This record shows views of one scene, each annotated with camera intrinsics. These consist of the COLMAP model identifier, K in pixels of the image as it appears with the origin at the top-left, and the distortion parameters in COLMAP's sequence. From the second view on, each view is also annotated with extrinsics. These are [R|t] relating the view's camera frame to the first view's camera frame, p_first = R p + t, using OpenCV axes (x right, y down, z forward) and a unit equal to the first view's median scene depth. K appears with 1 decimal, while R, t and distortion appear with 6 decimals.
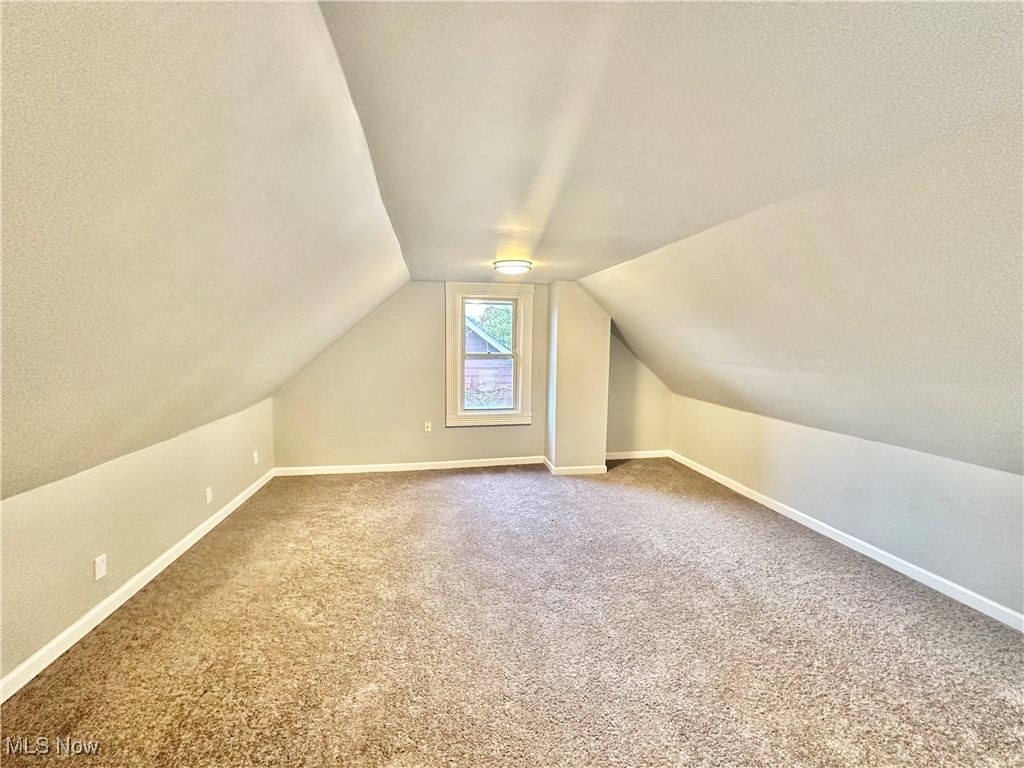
lens RADIAL K [[411.5, 0, 511.4], [0, 411.5, 383.4], [0, 0, 1]] dist [-0.000817, -0.000112]
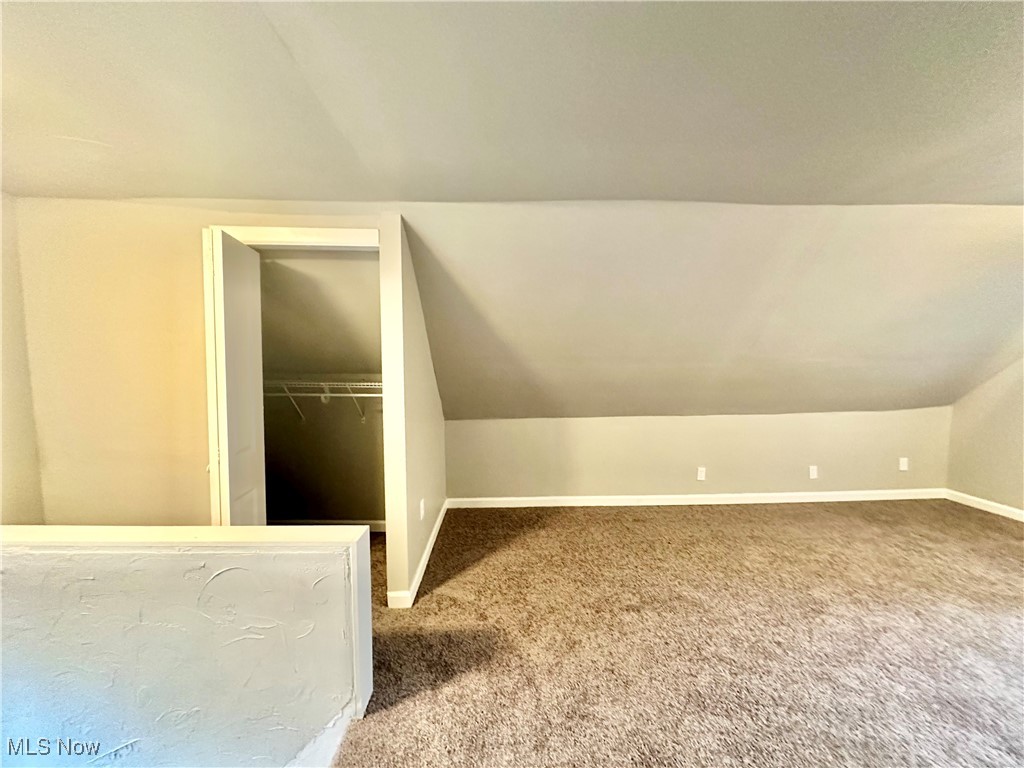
lens RADIAL K [[411.5, 0, 511.9], [0, 411.5, 384.4], [0, 0, 1]] dist [-0.000817, -0.000112]
pose [[-0.146934, 0.046868, -0.988035, 0.574412], [-0.089248, 0.994174, 0.060432, 0.026234], [0.985112, 0.097060, -0.141895, 0.298763]]
